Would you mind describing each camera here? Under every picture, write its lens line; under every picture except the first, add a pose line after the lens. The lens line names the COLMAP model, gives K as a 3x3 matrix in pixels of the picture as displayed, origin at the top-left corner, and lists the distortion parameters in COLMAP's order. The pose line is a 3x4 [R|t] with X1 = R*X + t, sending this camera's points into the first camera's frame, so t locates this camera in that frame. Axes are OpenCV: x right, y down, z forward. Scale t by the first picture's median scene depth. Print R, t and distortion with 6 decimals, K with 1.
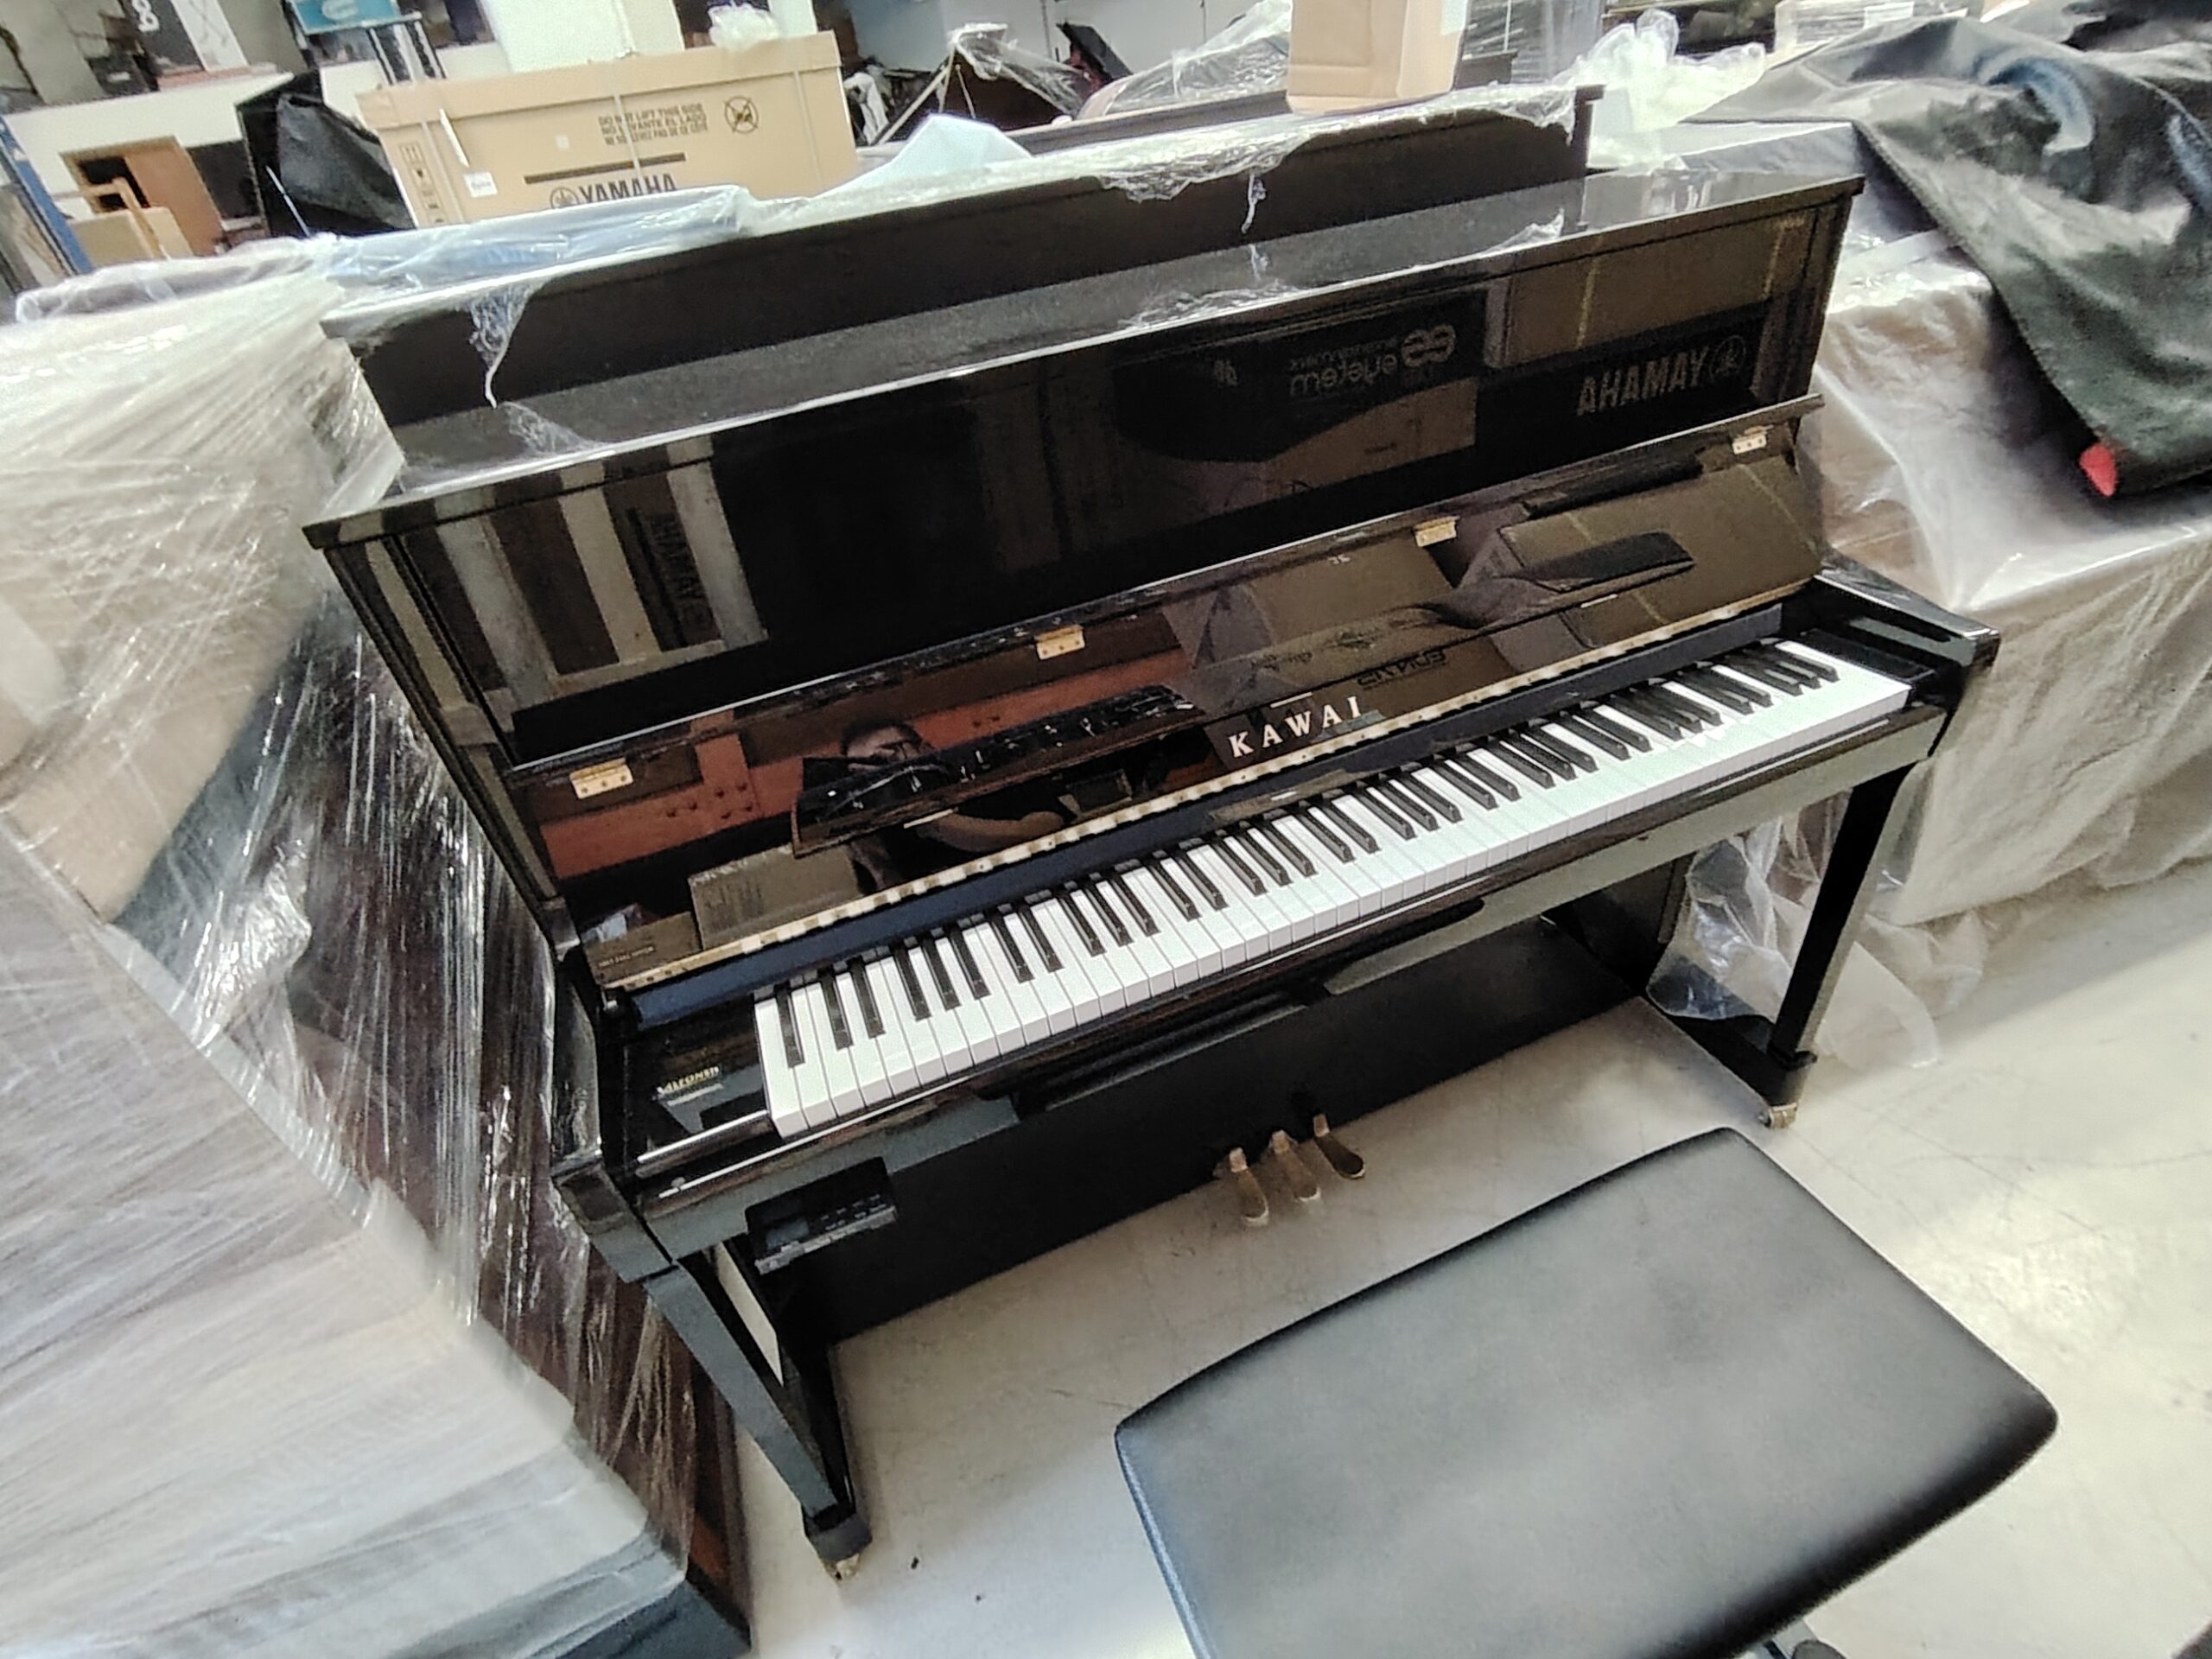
lens RADIAL K [[1069.3, 0, 1101.1], [0, 1069.3, 814.6], [0, 0, 1]] dist [-0.019150, 0.003222]
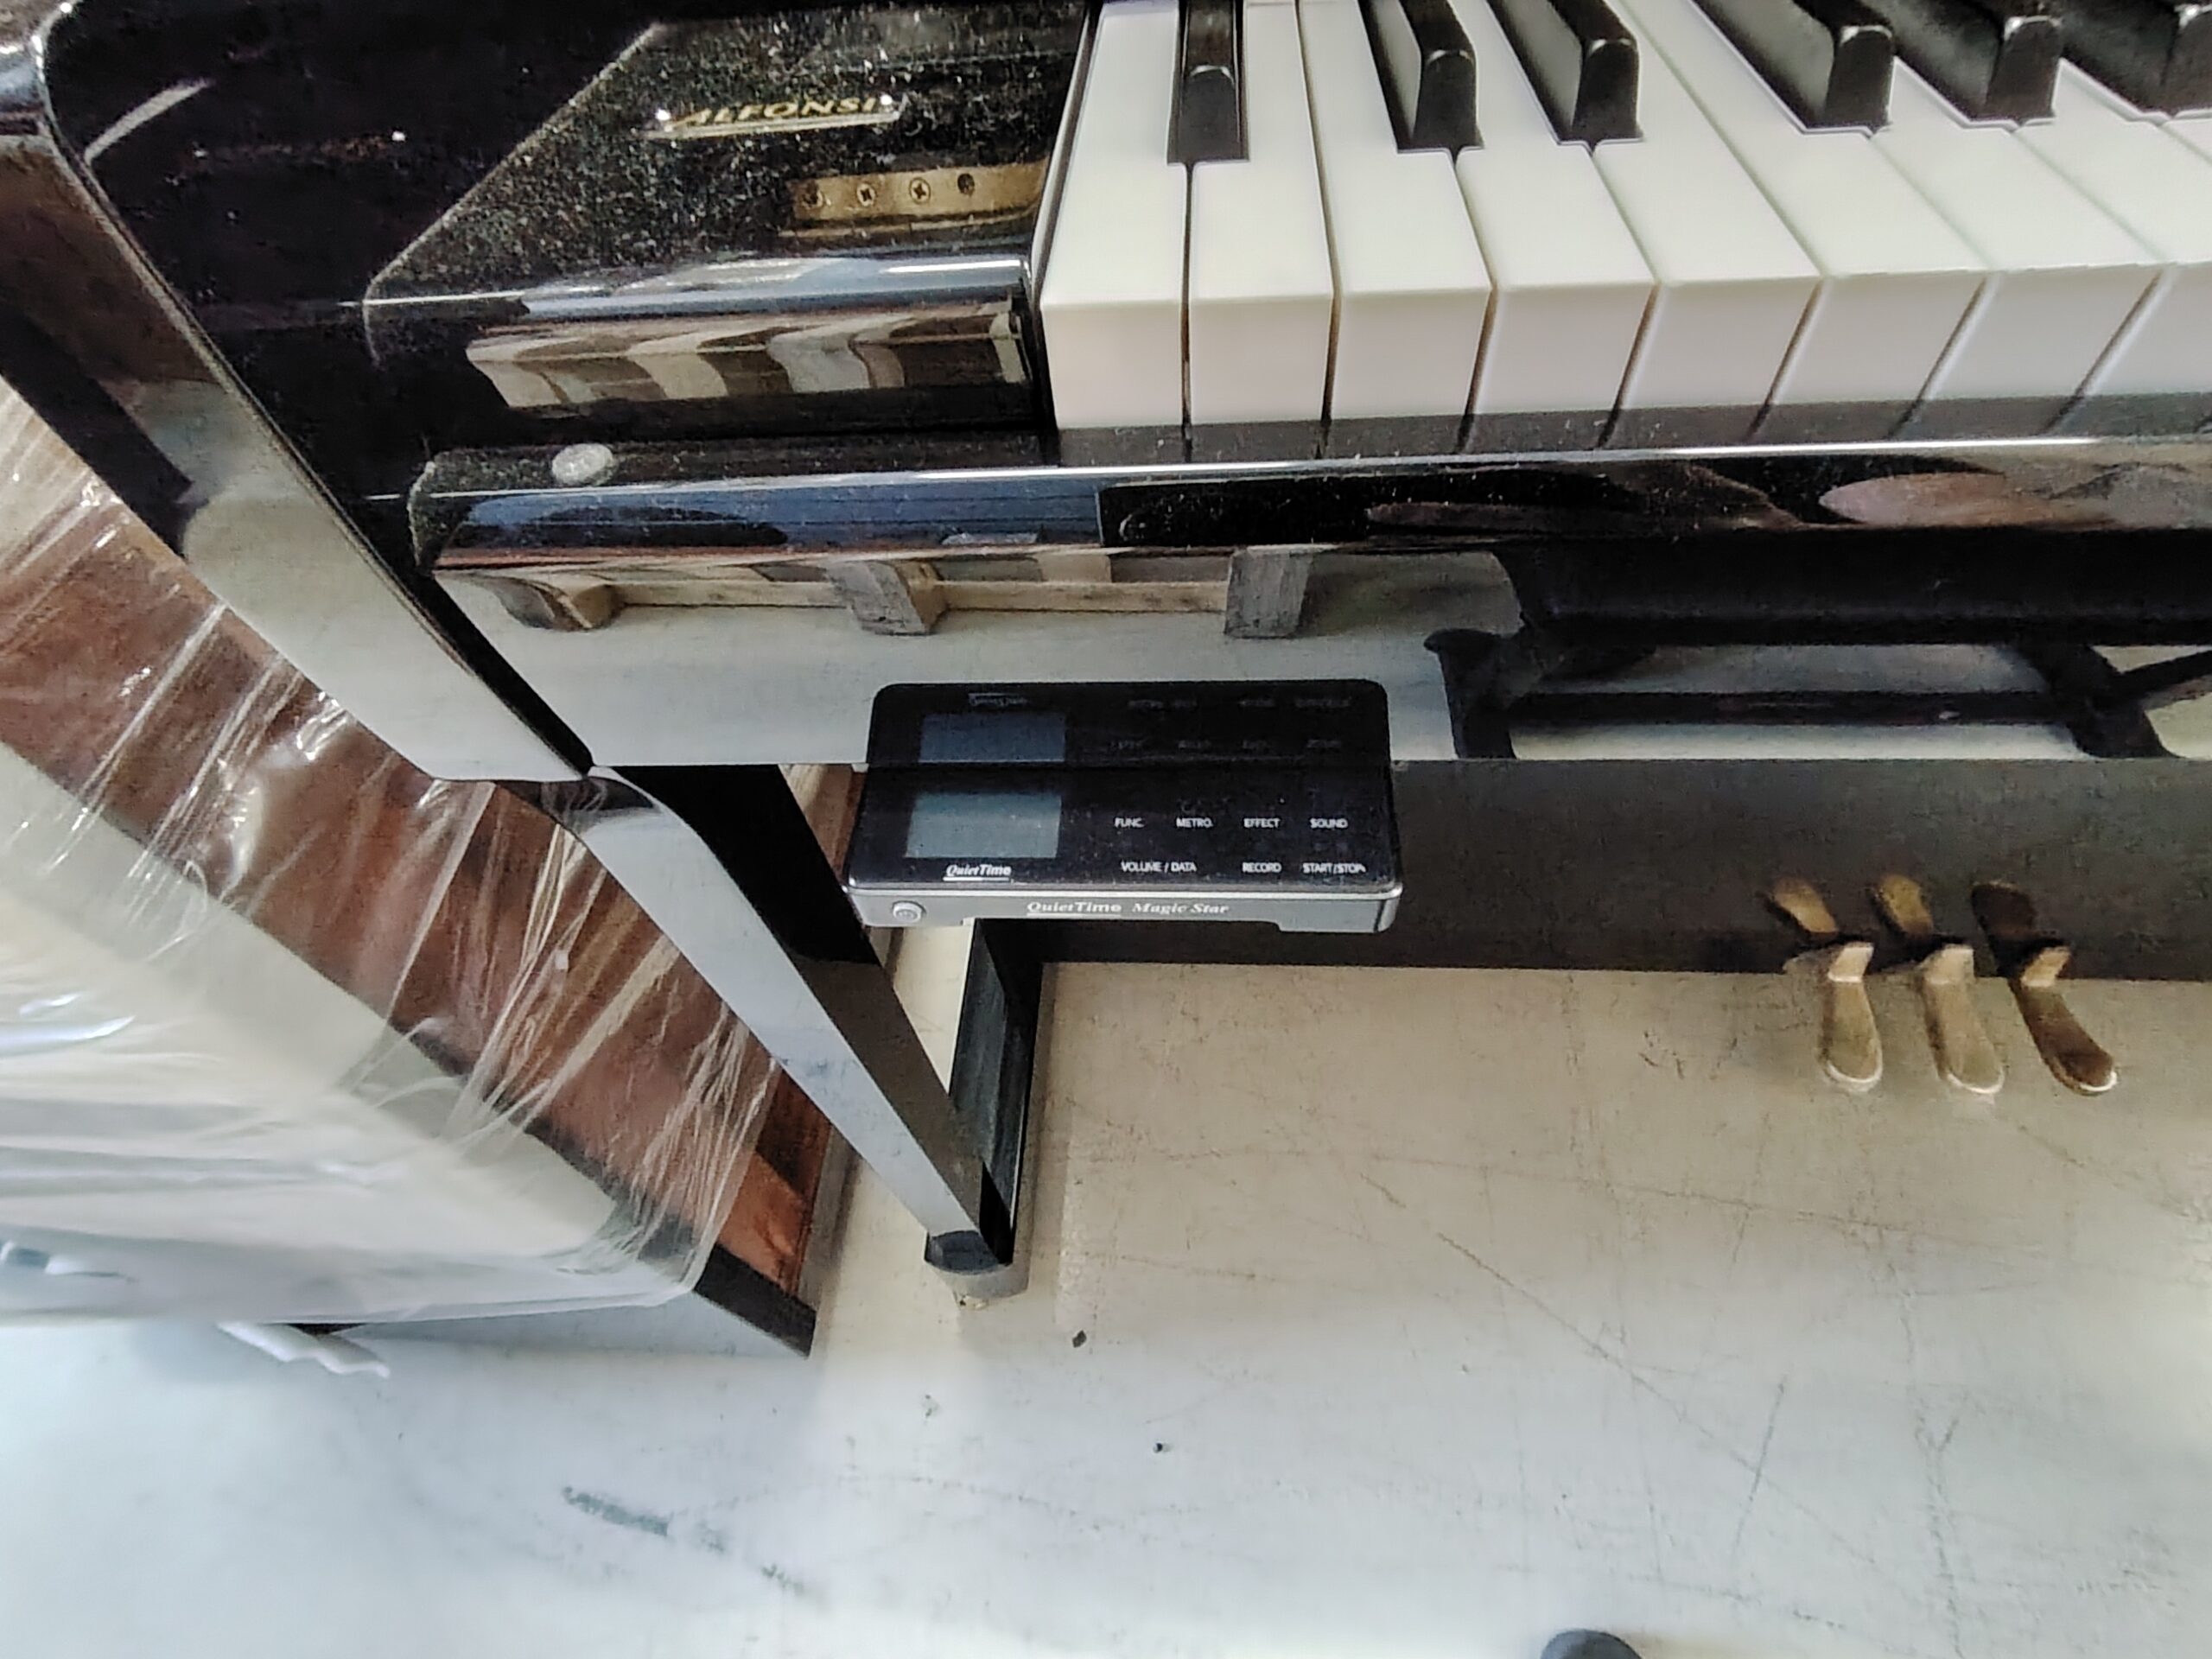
lens RADIAL K [[1069.3, 0, 1106.3], [0, 1069.3, 827.7], [0, 0, 1]] dist [-0.019150, 0.003222]
pose [[0.906831, 0.373374, -0.195577, -0.145307], [-0.274405, 0.875176, 0.398457, 0.188770], [0.319937, -0.307666, 0.896093, 0.521371]]
